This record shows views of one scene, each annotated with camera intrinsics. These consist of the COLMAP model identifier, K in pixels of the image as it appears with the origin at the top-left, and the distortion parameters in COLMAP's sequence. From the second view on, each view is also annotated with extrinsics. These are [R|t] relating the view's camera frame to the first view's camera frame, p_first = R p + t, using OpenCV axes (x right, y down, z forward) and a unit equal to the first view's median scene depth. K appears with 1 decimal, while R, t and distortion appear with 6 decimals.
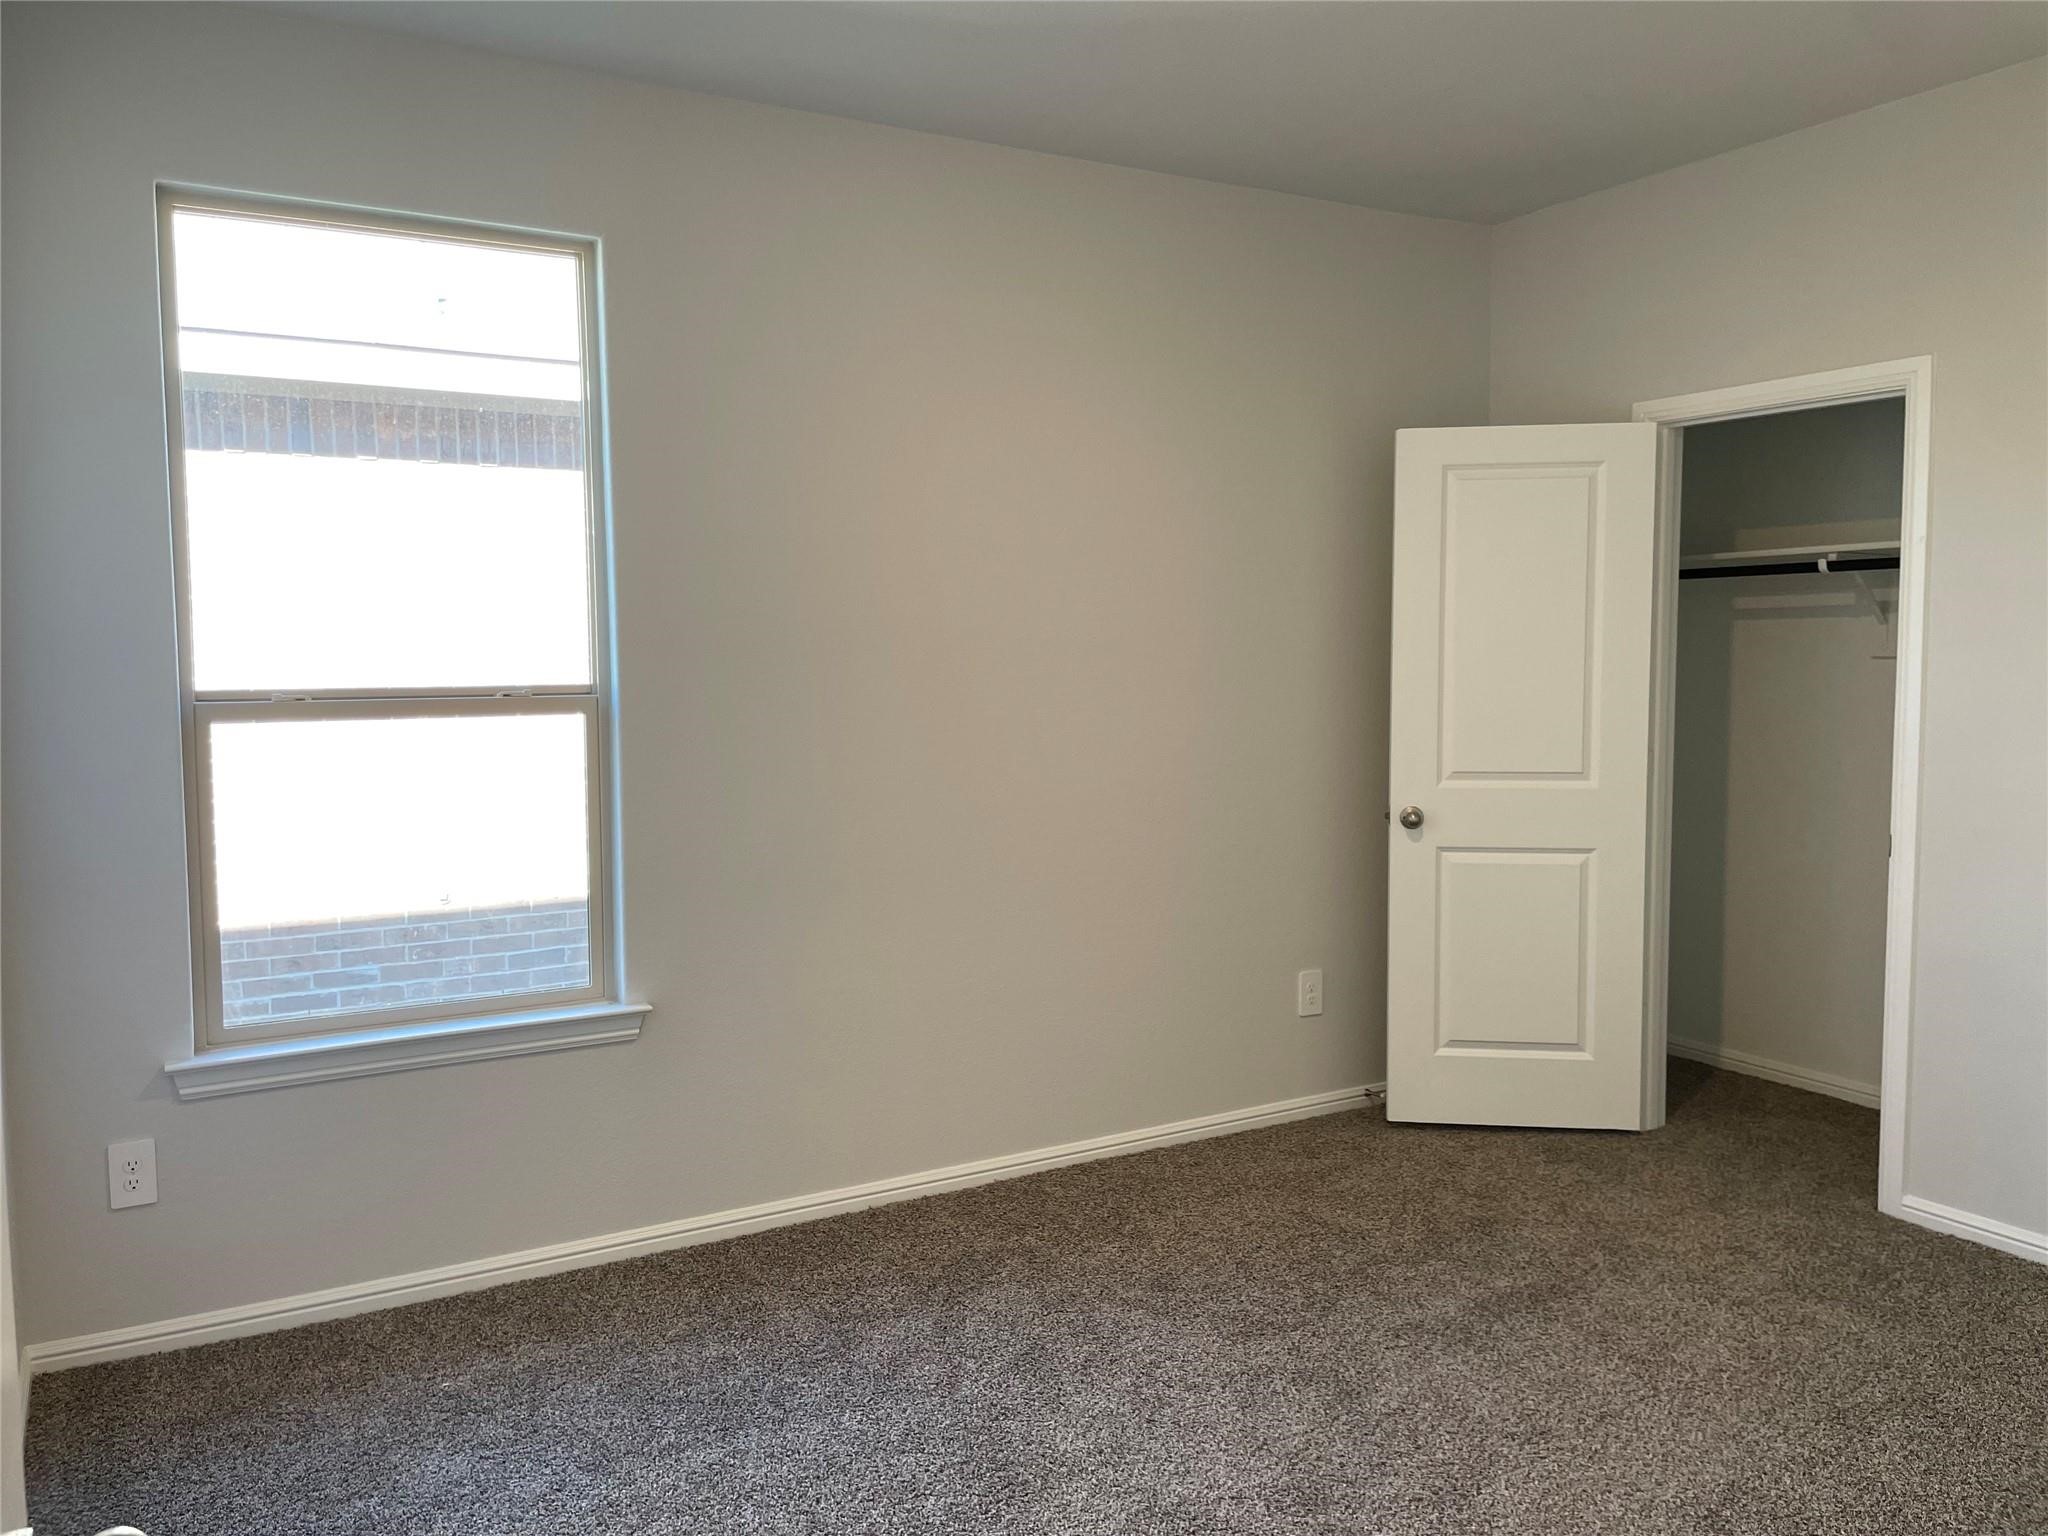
lens RADIAL K [[1573.6, 0, 1026.5], [0, 1573.6, 784.1], [0, 0, 1]] dist [0.012993, -0.006576]
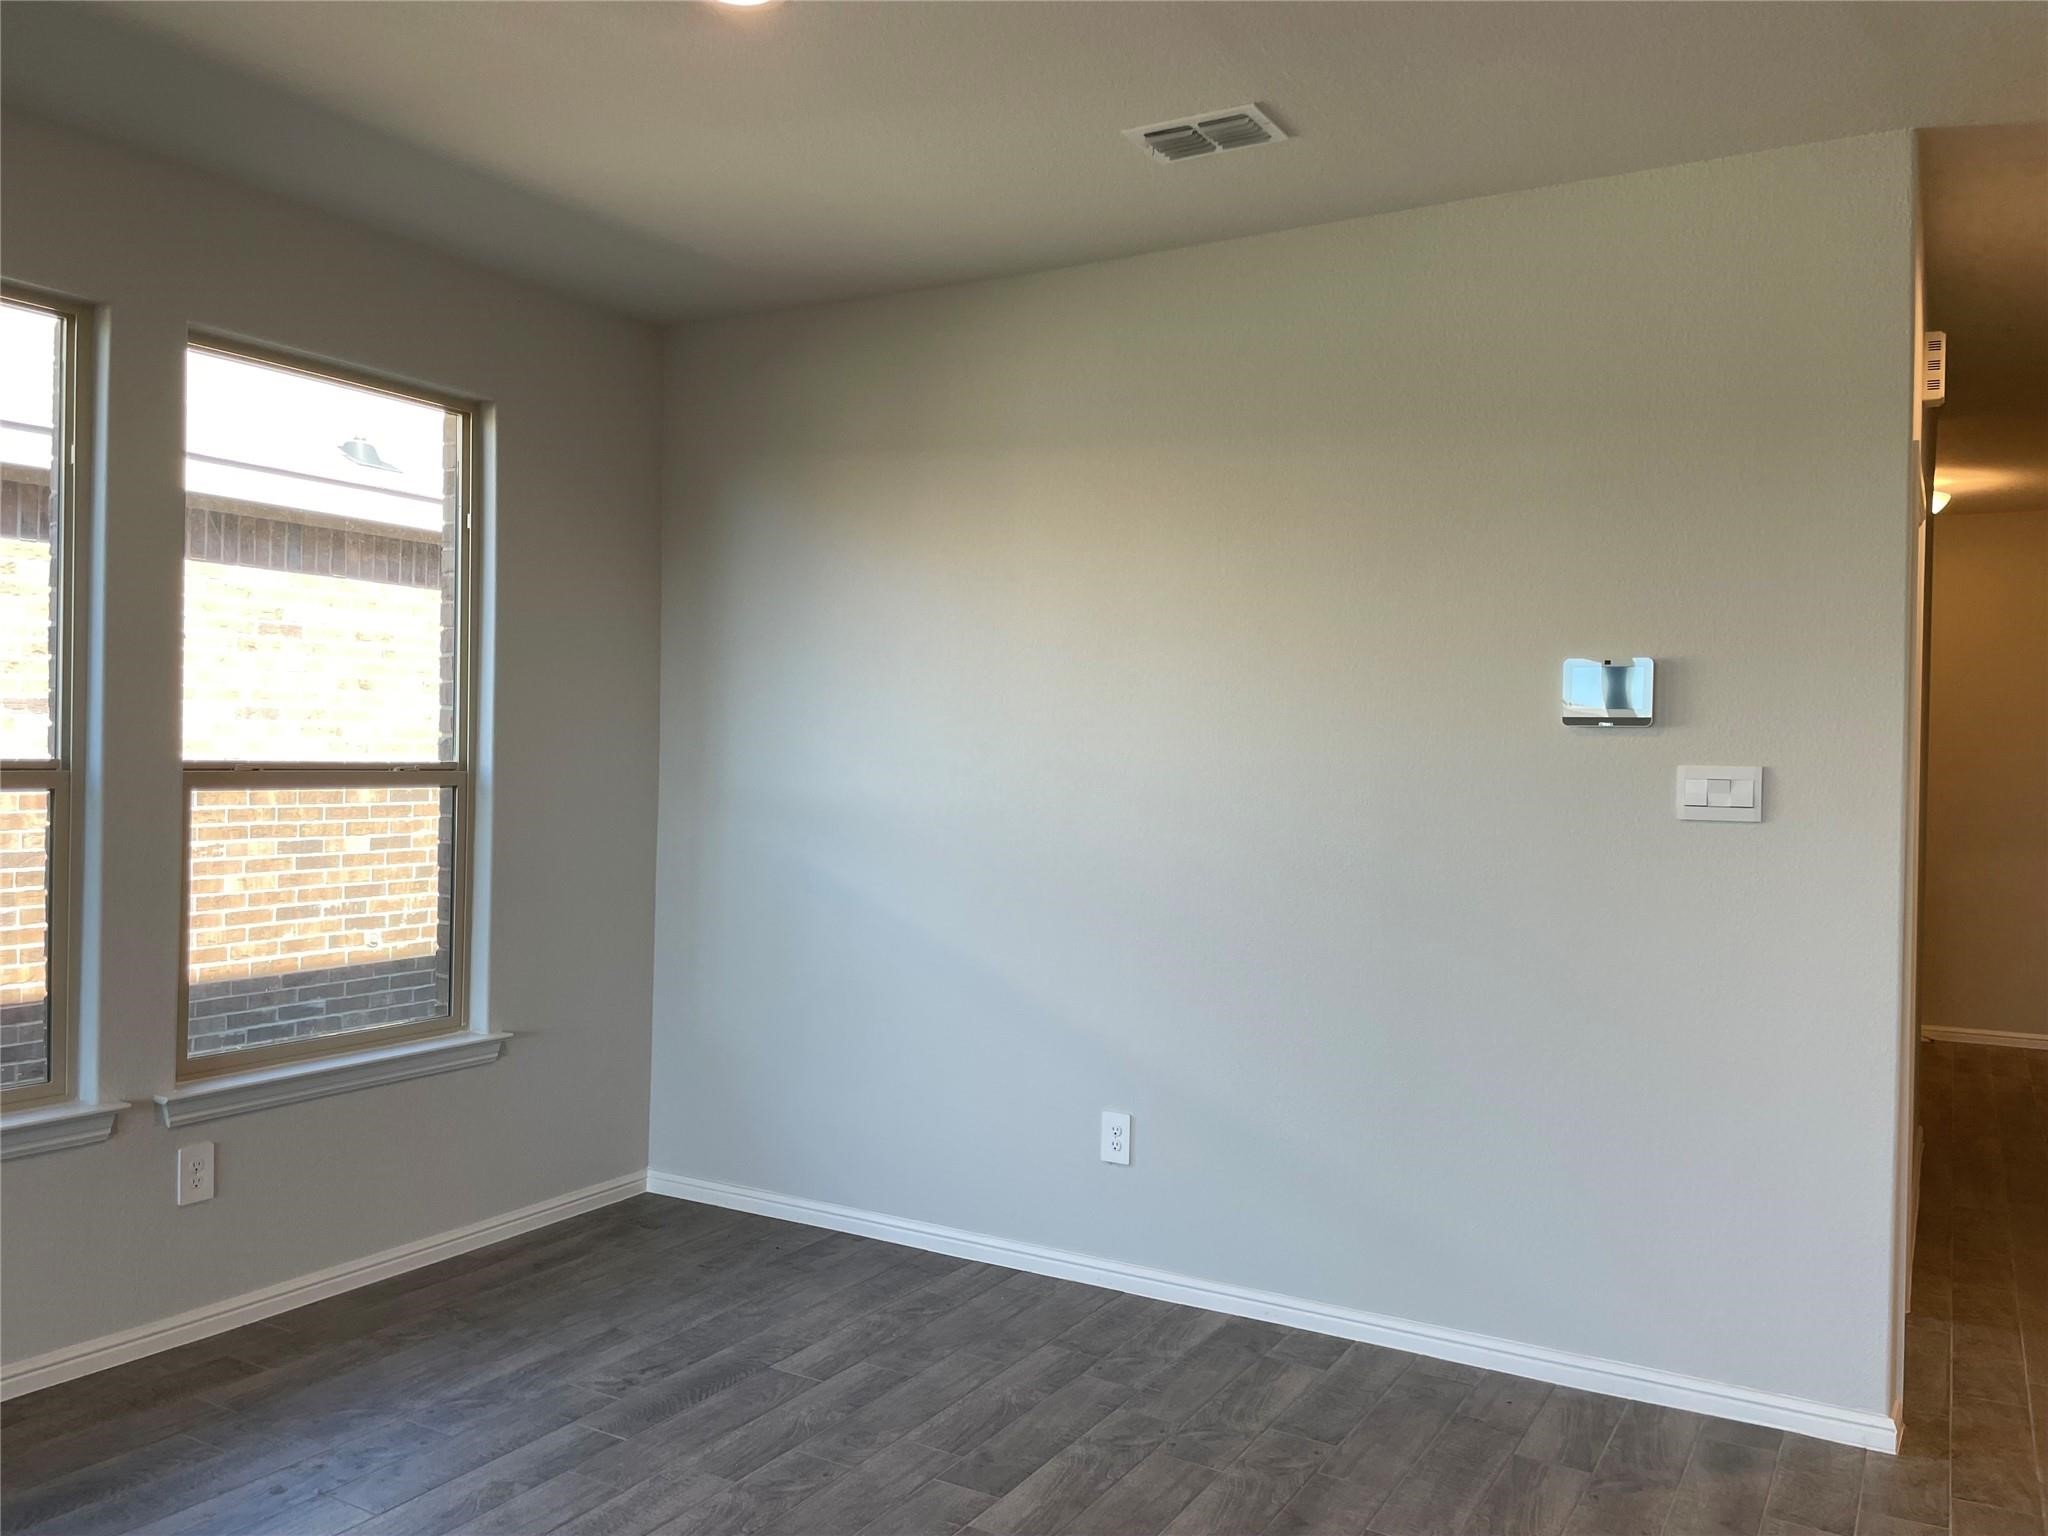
lens RADIAL K [[1573.6, 0, 1022.6], [0, 1573.6, 757.0], [0, 0, 1]] dist [0.012993, -0.006576]
pose [[0.872449, 0.026162, 0.488004, -0.538033], [0.011129, 0.997244, -0.073359, 0.026696], [-0.488578, 0.069432, 0.869753, -0.293514]]
